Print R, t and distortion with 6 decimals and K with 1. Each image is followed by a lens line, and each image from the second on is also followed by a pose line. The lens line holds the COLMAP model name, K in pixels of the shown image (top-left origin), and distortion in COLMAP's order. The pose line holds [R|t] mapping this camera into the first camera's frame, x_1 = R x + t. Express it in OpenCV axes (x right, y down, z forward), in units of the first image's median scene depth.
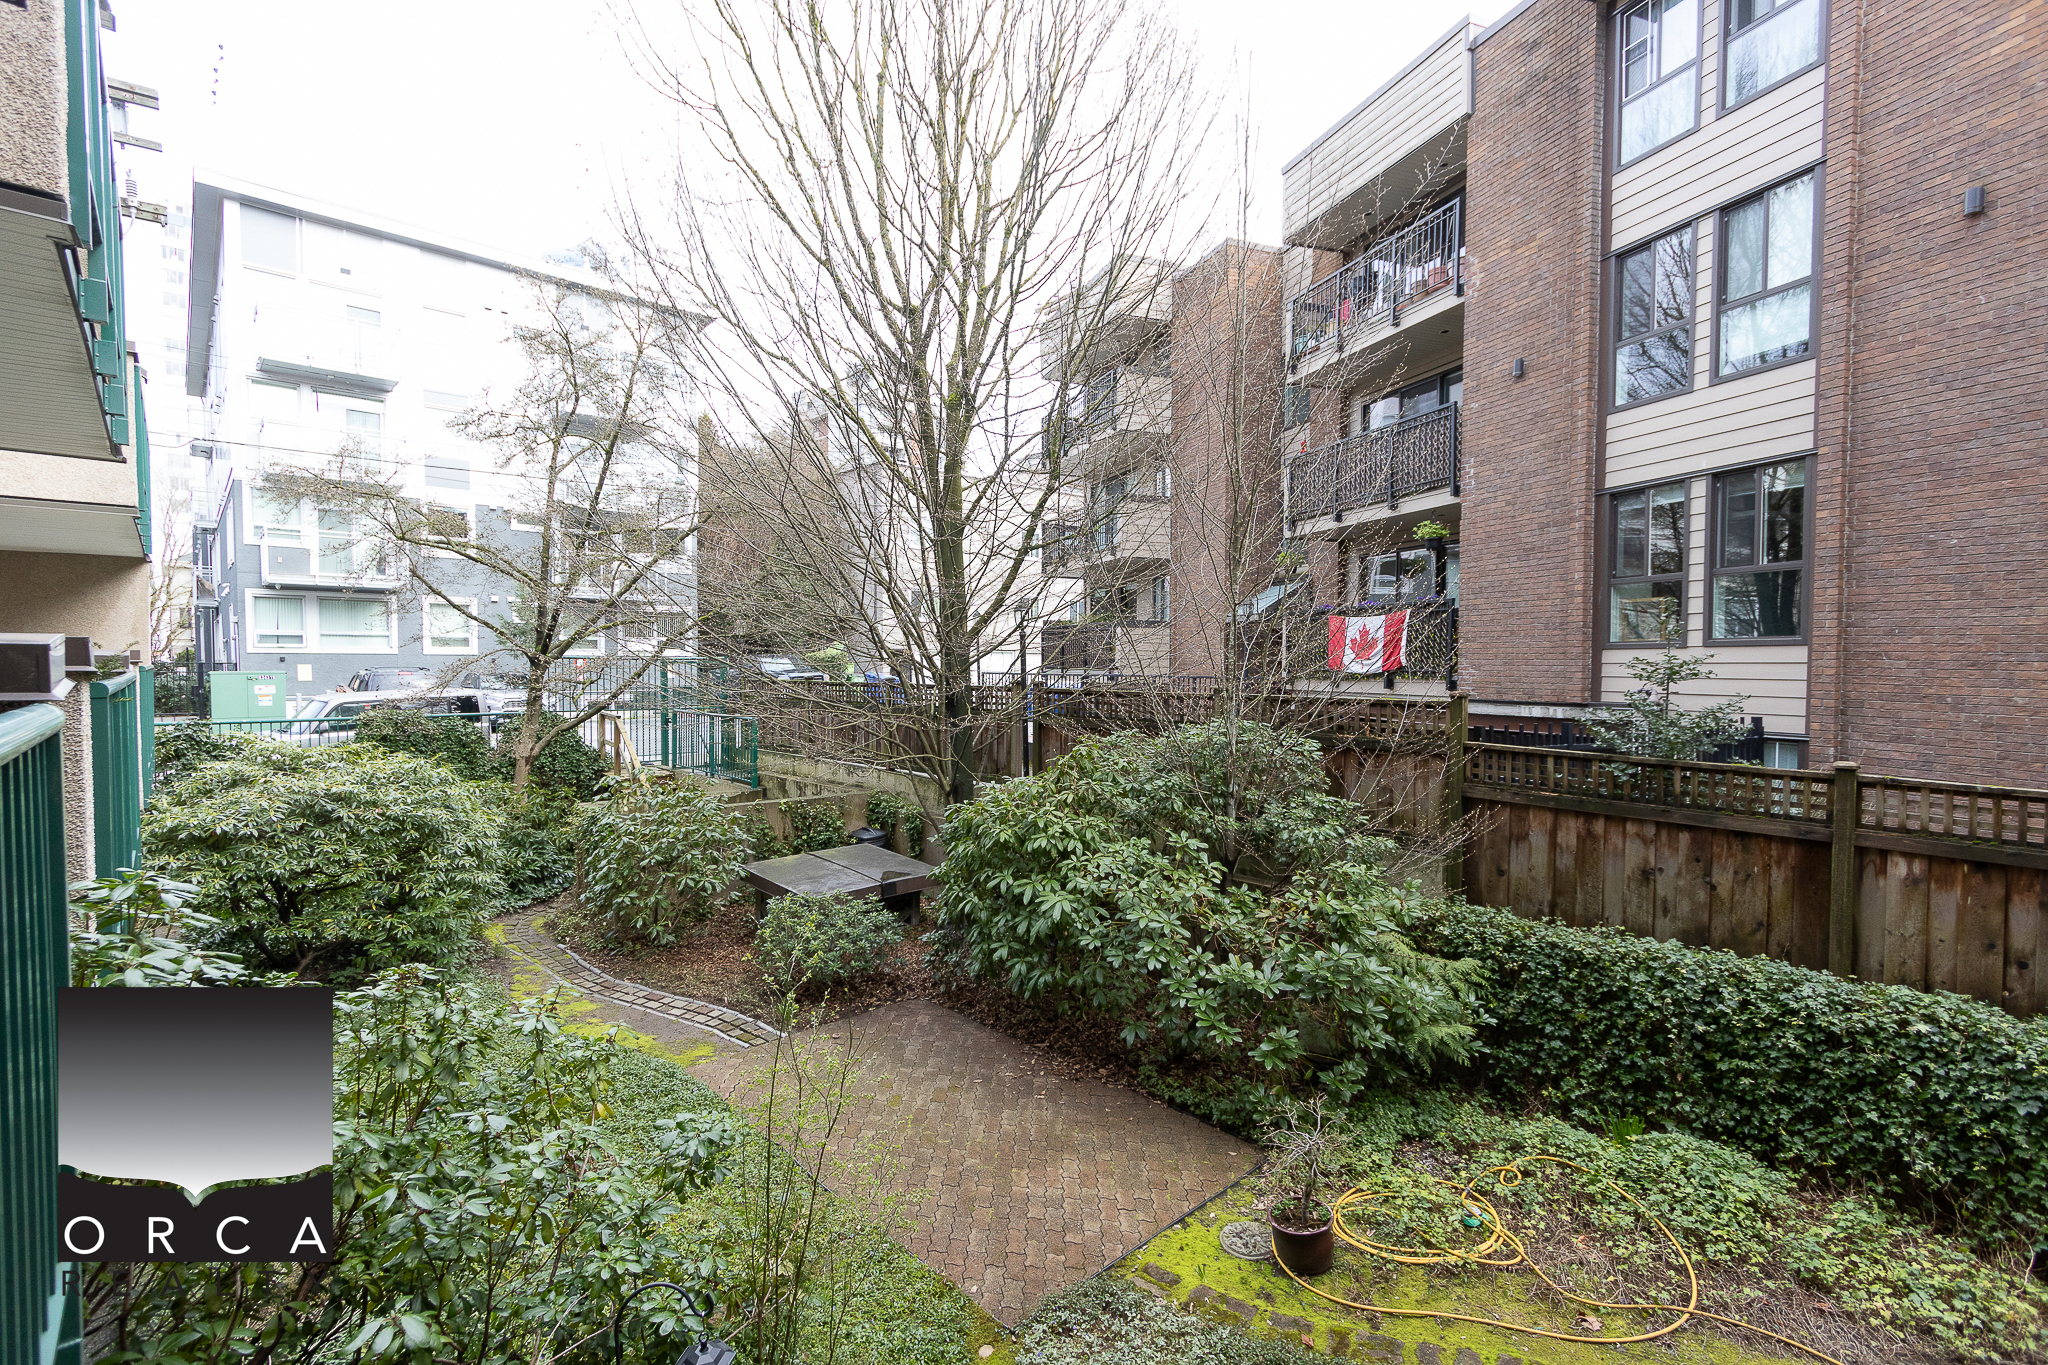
lens RADIAL K [[927.3, 0, 1009.9], [0, 927.3, 695.0], [0, 0, 1]] dist [0.002601, -0.000001]
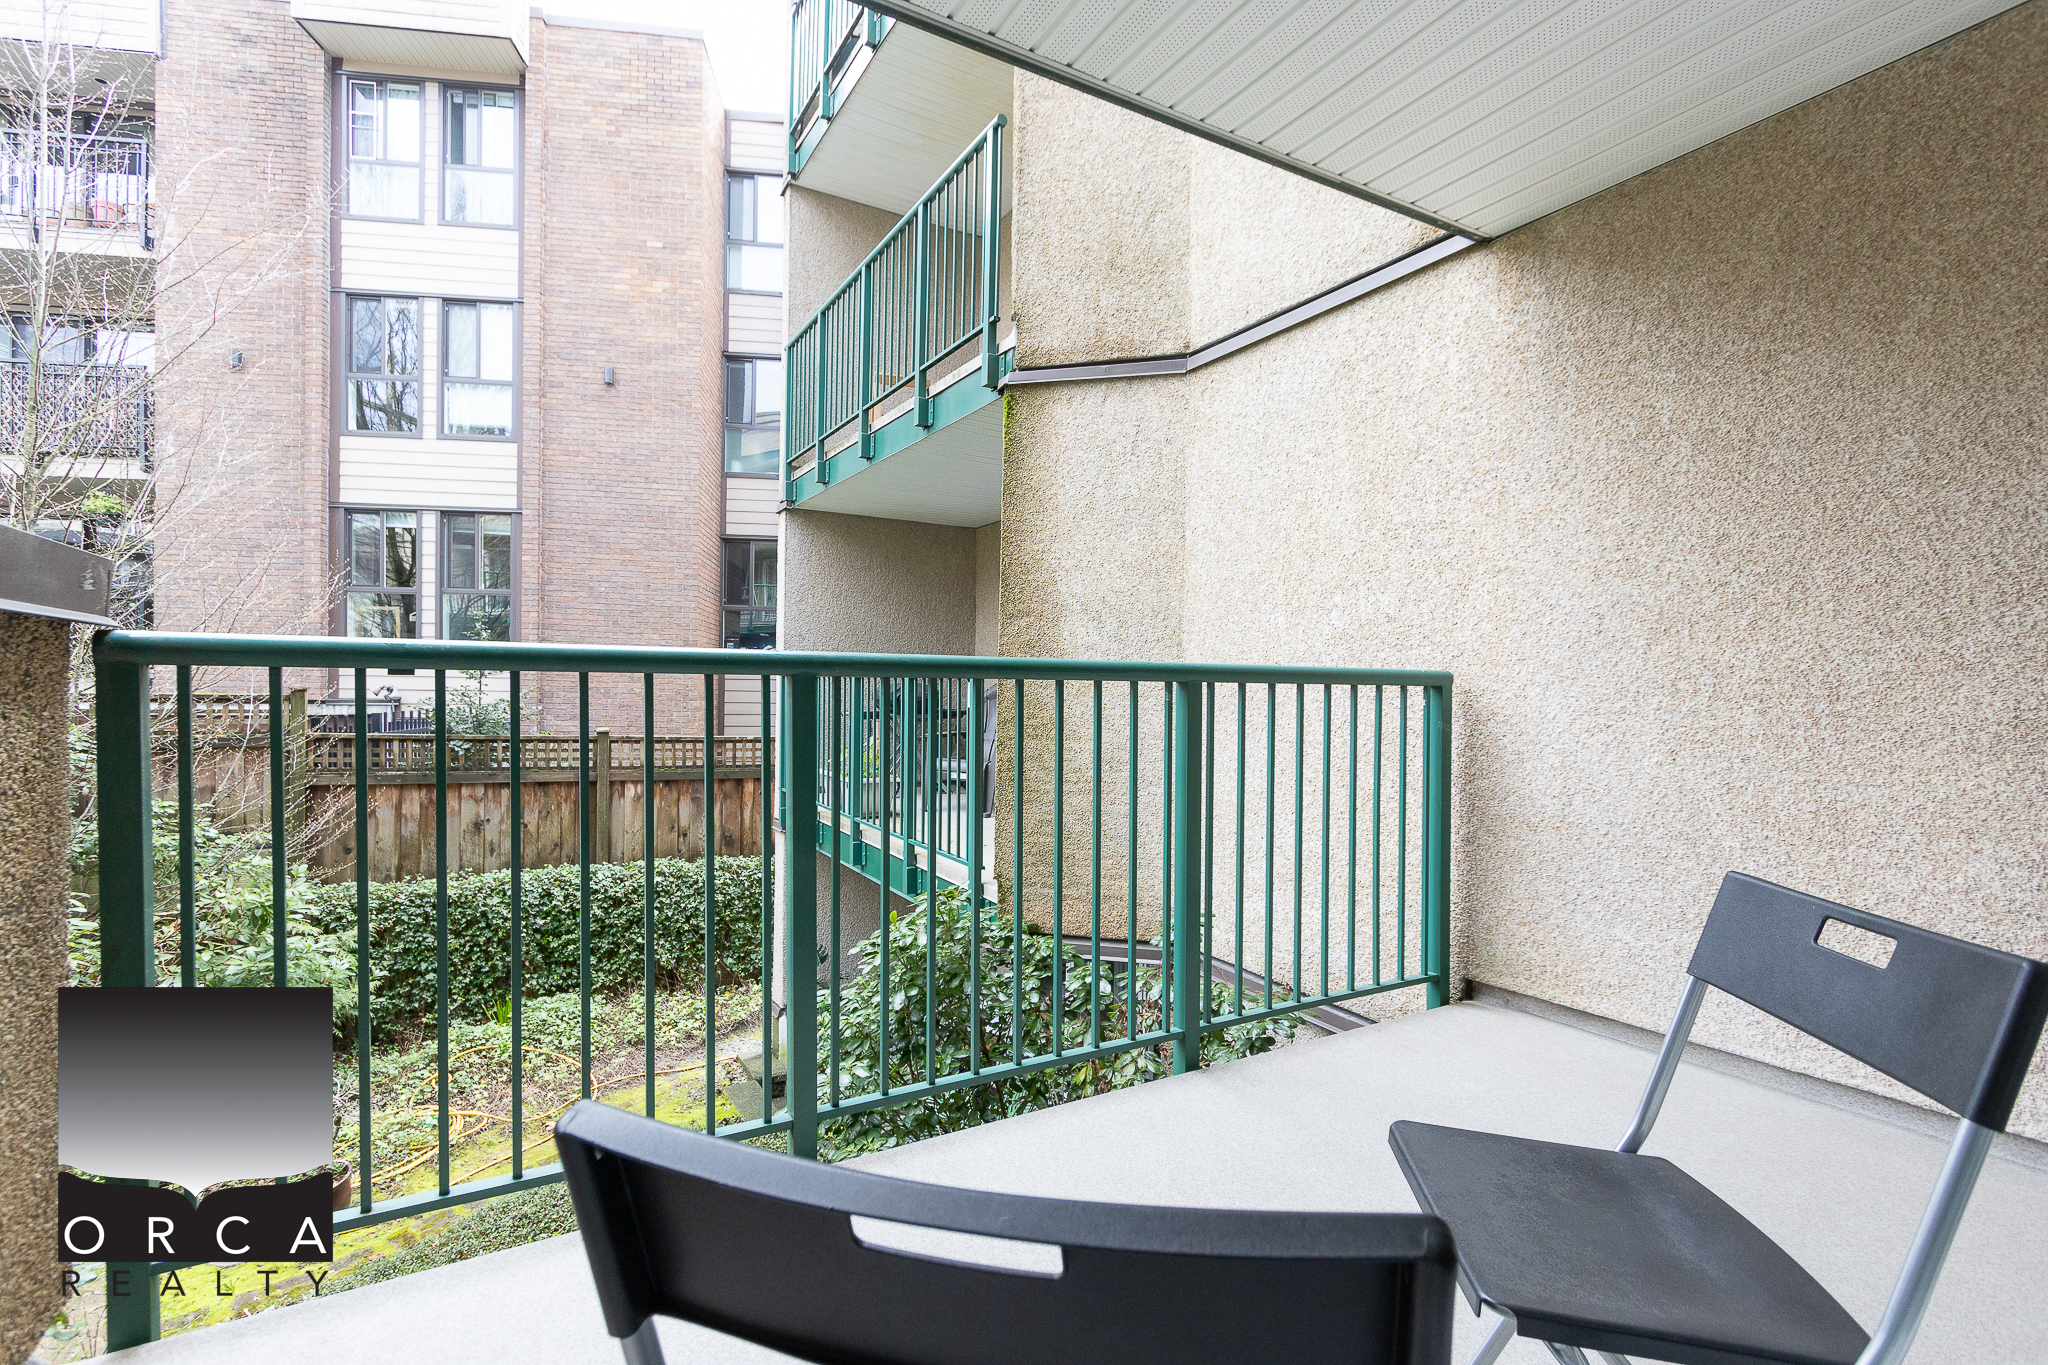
lens RADIAL K [[927.3, 0, 1009.9], [0, 927.3, 695.0], [0, 0, 1]] dist [0.002601, -0.000001]
pose [[0.214607, -0.010084, 0.976649, -0.335507], [0.018508, 0.999809, 0.006256, 0.014735], [-0.976525, 0.016734, 0.214752, 0.002968]]
